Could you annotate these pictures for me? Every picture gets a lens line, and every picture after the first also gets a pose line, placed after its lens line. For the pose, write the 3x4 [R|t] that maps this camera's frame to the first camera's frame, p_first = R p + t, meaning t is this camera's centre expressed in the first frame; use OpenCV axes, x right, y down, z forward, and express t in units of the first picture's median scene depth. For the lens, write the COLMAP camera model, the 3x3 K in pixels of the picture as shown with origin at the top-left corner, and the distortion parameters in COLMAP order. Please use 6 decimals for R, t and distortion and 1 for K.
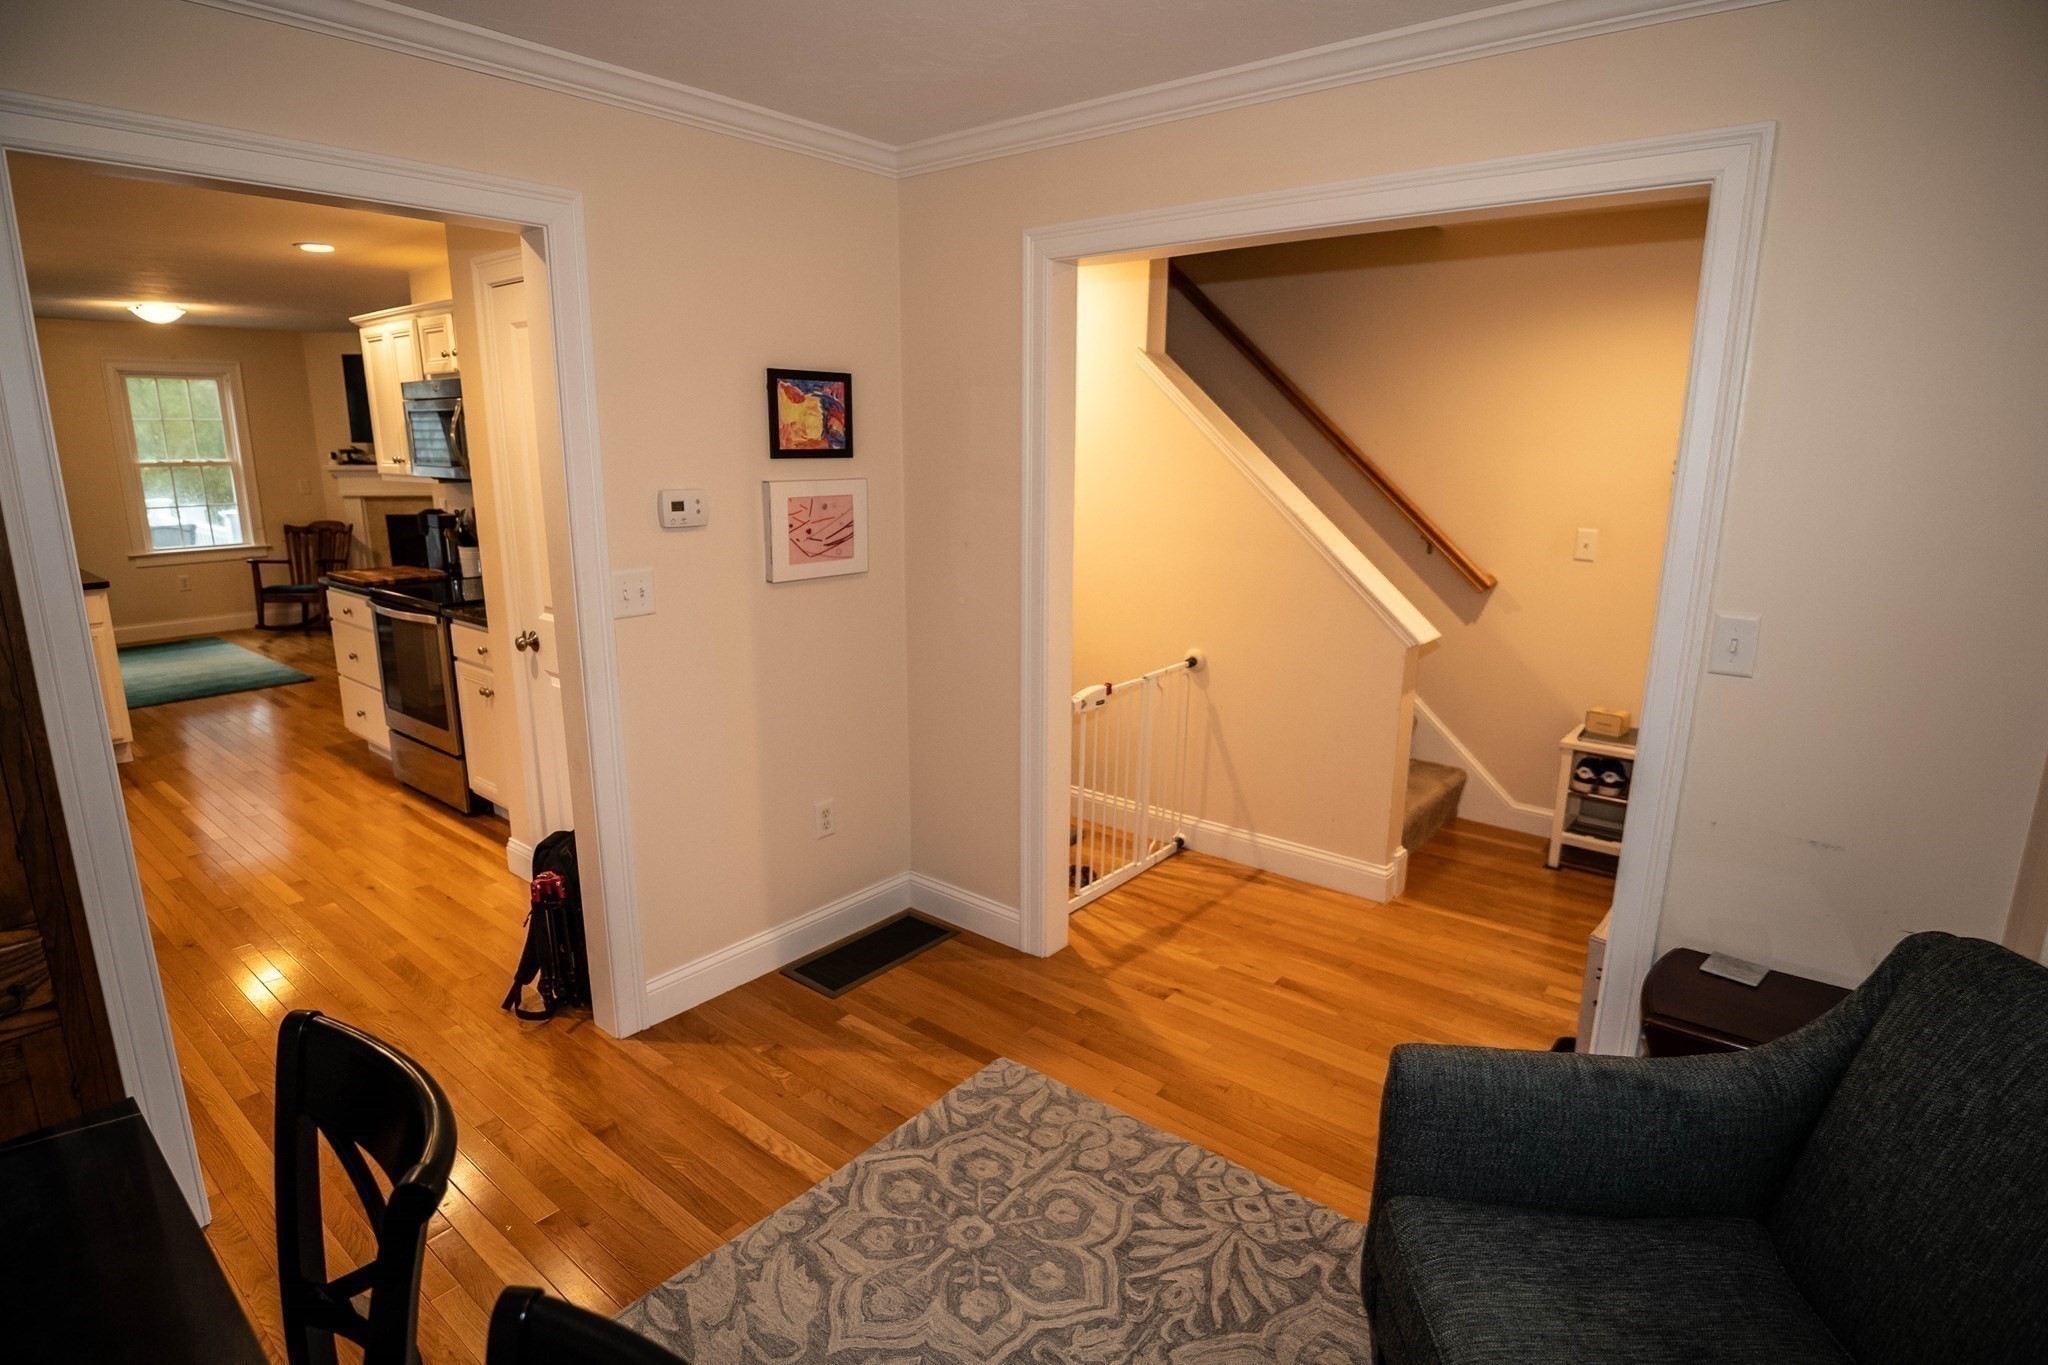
lens RADIAL K [[1054.3, 0, 1024.0], [0, 1054.3, 682.5], [0, 0, 1]] dist [-0.022279, -0.003317]
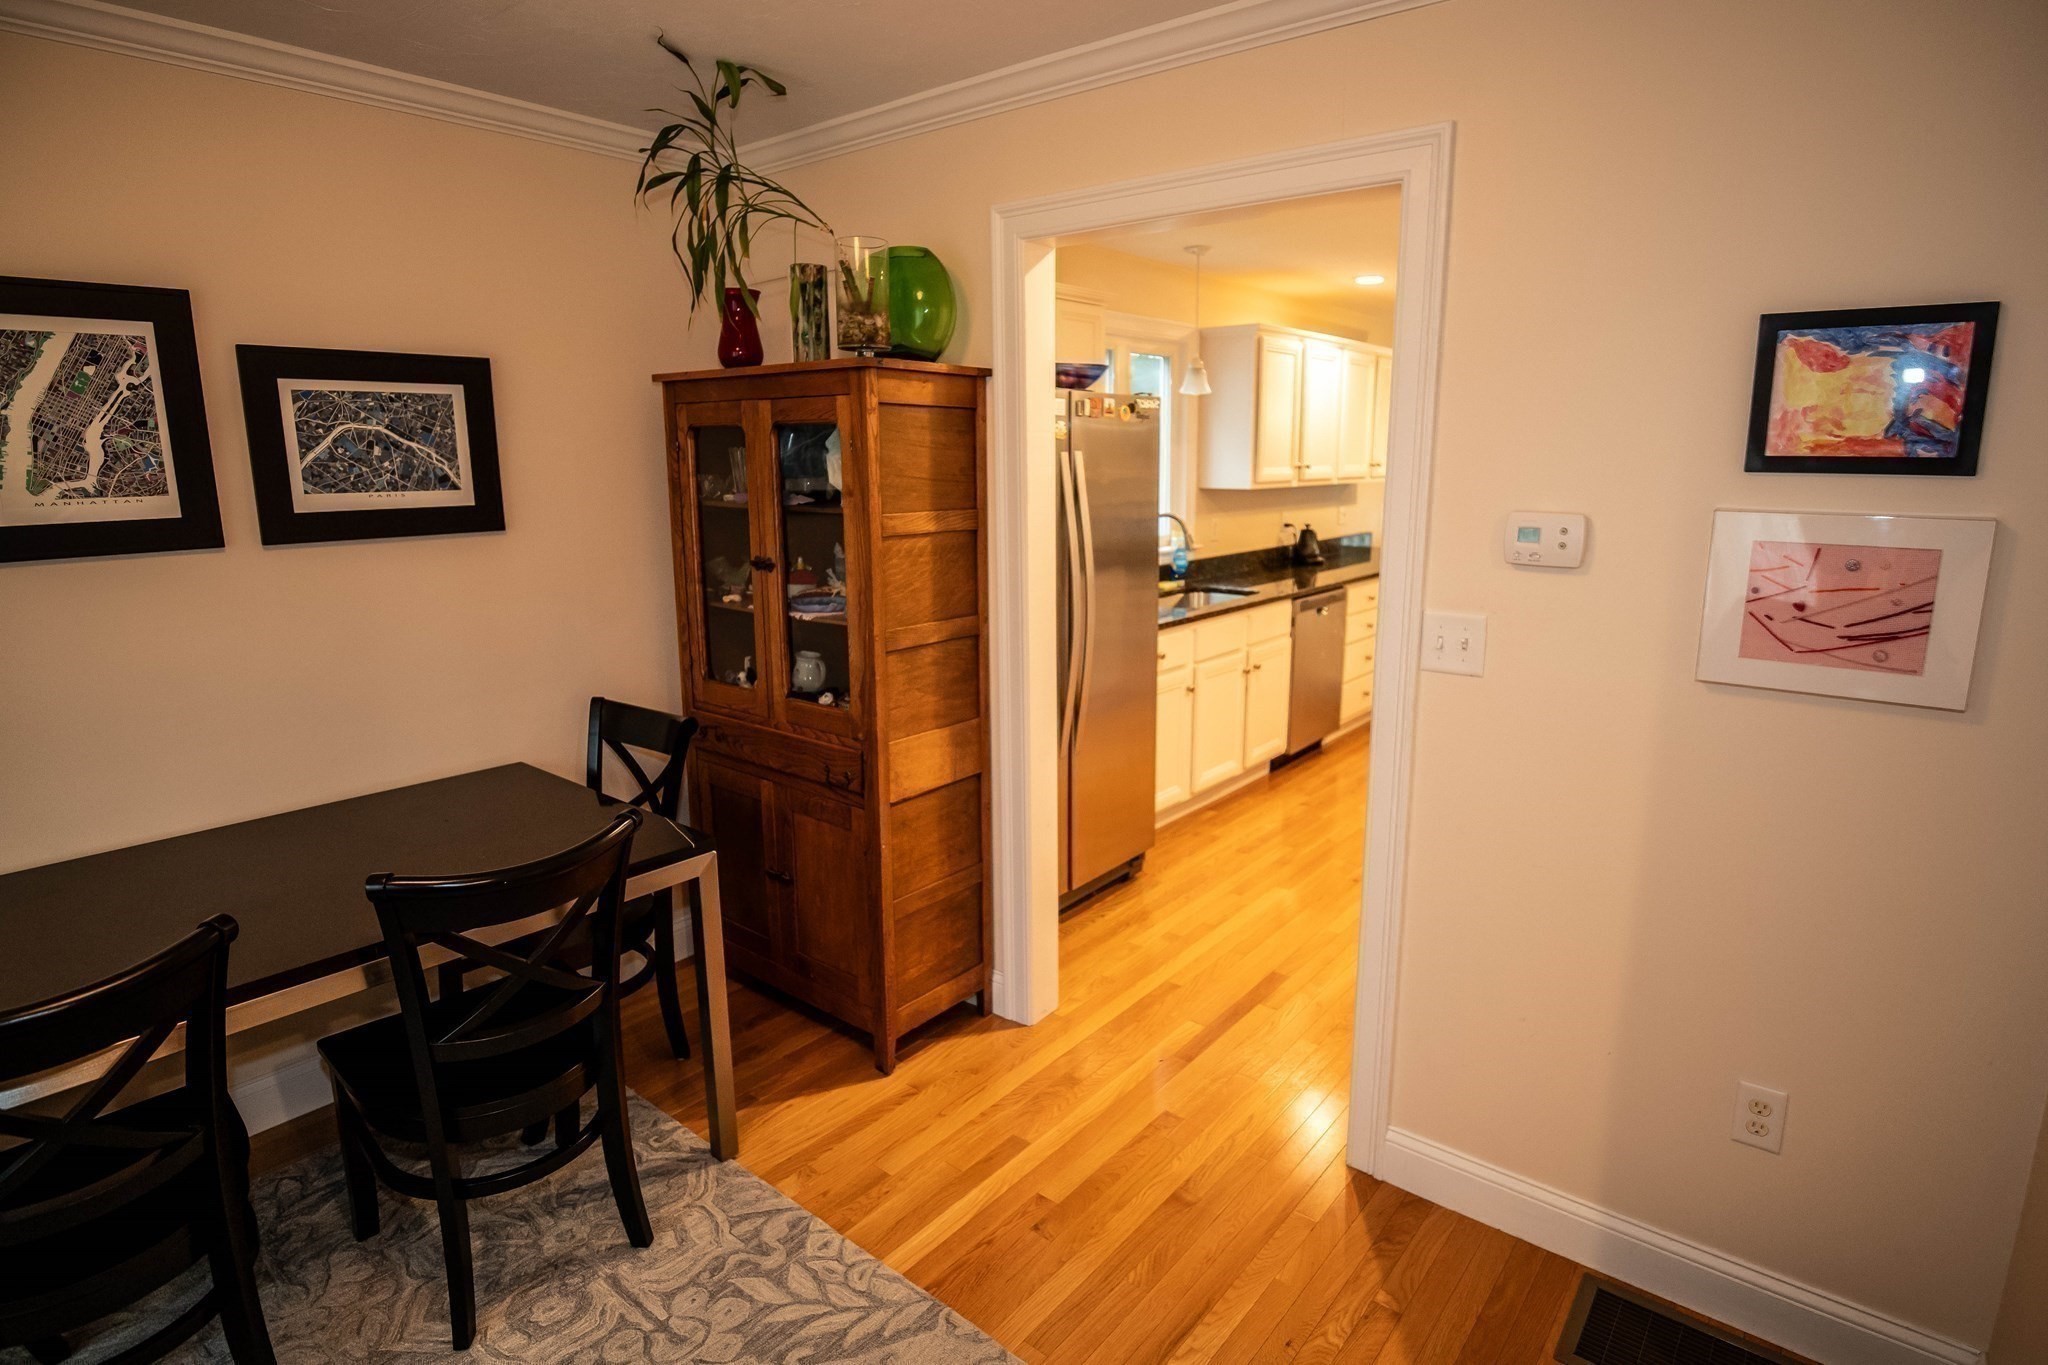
lens RADIAL K [[1075.0, 0, 1072.9], [0, 1075.0, 663.1], [0, 0, 1]] dist [-0.016621, -0.007591]
pose [[0.023220, 0.191446, -0.981229, 0.381093], [-0.227869, 0.956671, 0.181262, -0.147635], [0.973415, 0.219382, 0.065838, 0.689270]]
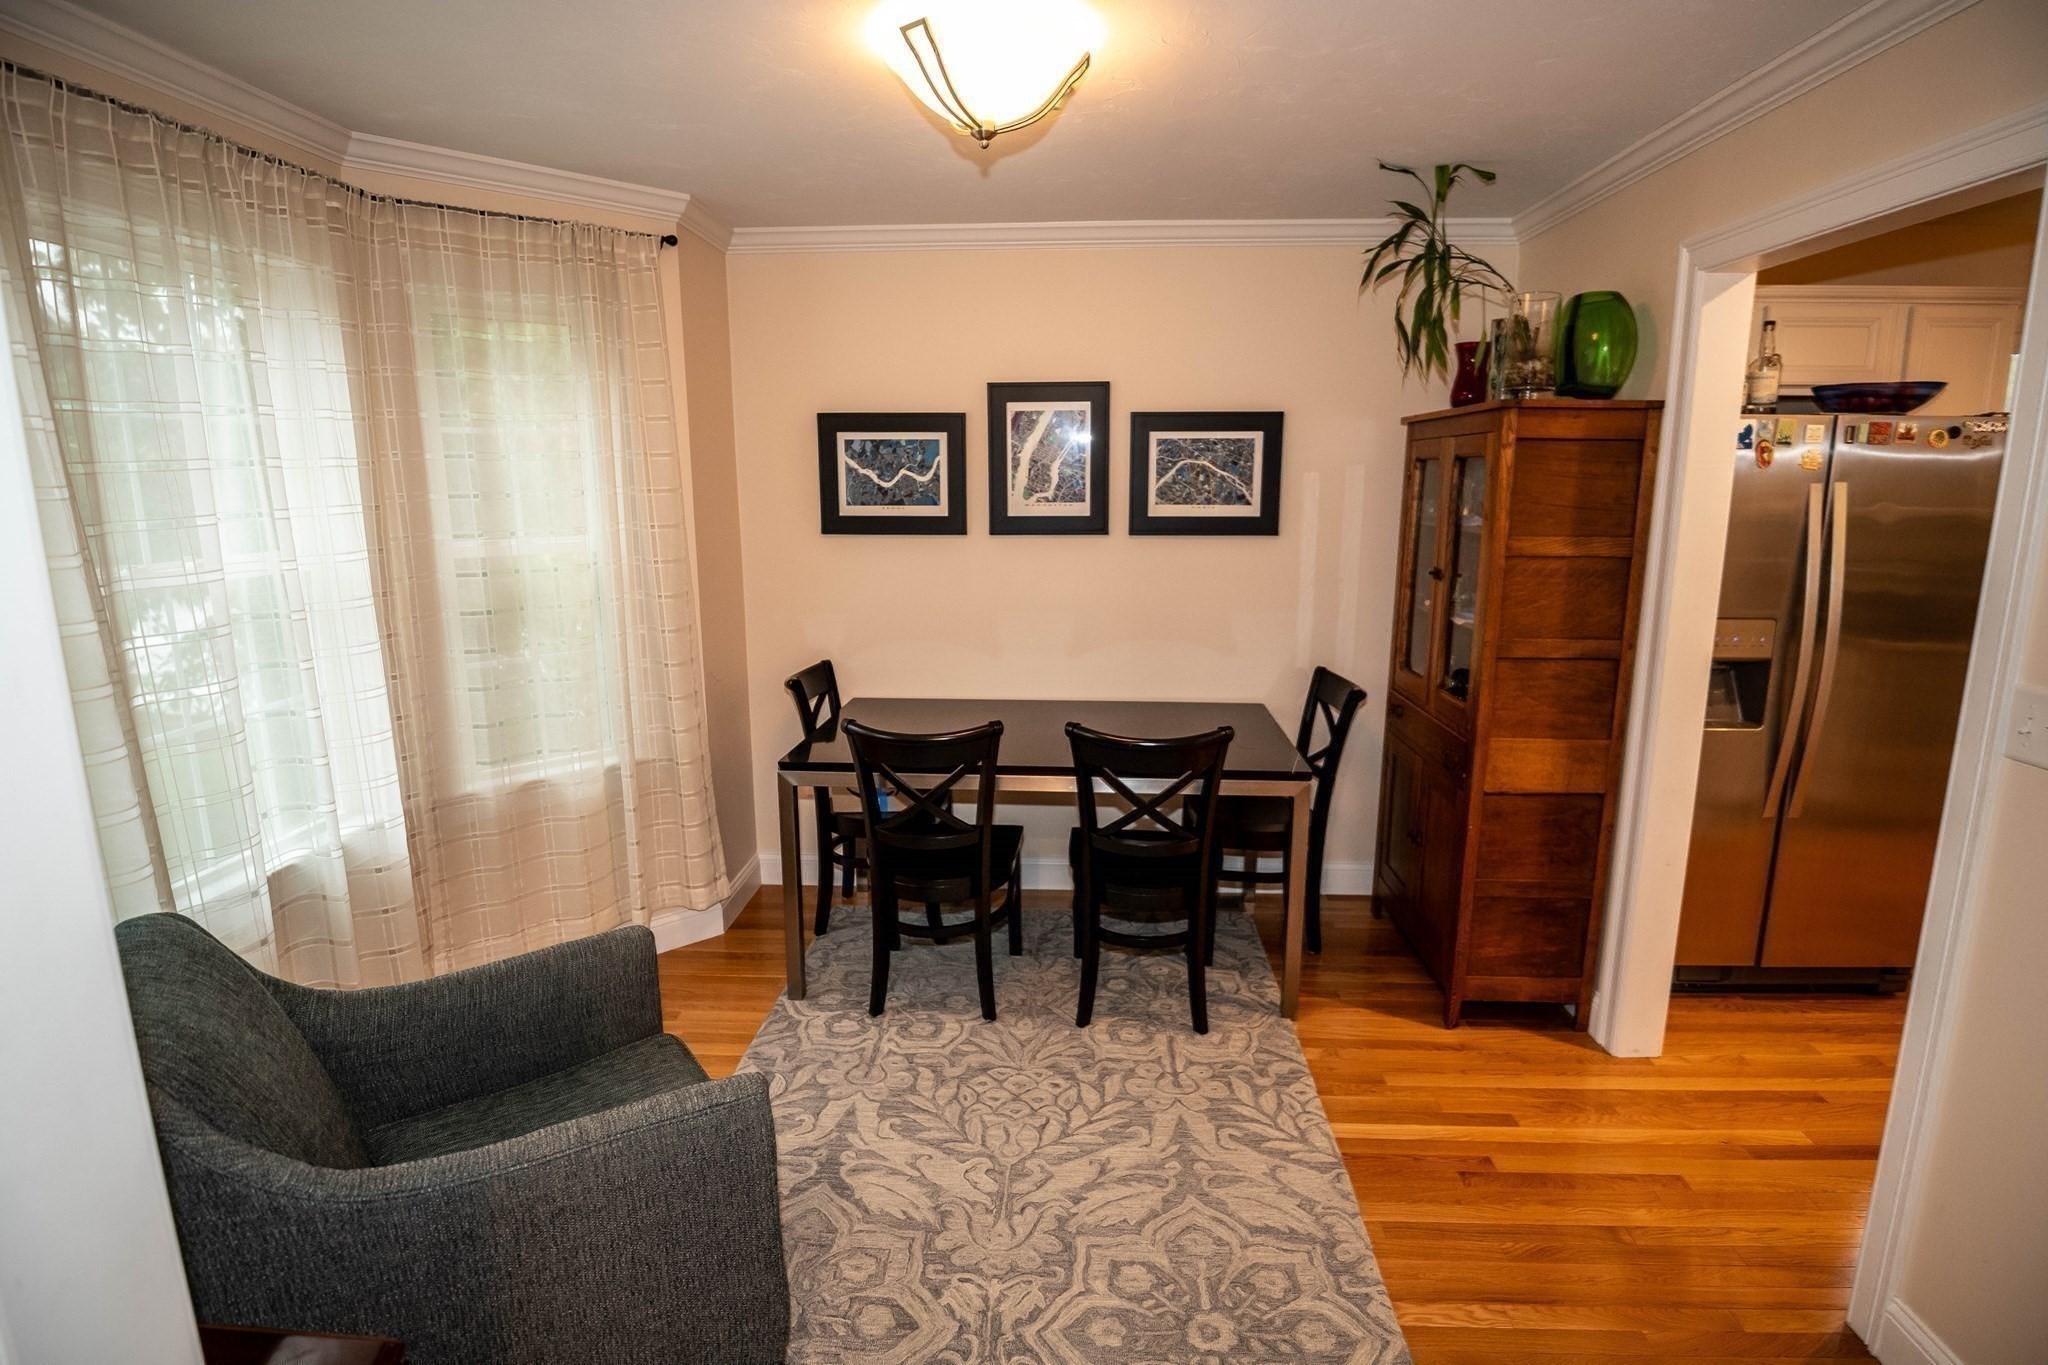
lens RADIAL K [[1054.3, 0, 1024.0], [0, 1054.3, 682.5], [0, 0, 1]] dist [-0.022279, -0.003317]
pose [[-0.809809, 0.109547, -0.576375, 0.435397], [-0.136273, 0.920423, 0.366403, -0.244293], [0.570647, 0.375261, -0.730439, 1.093155]]
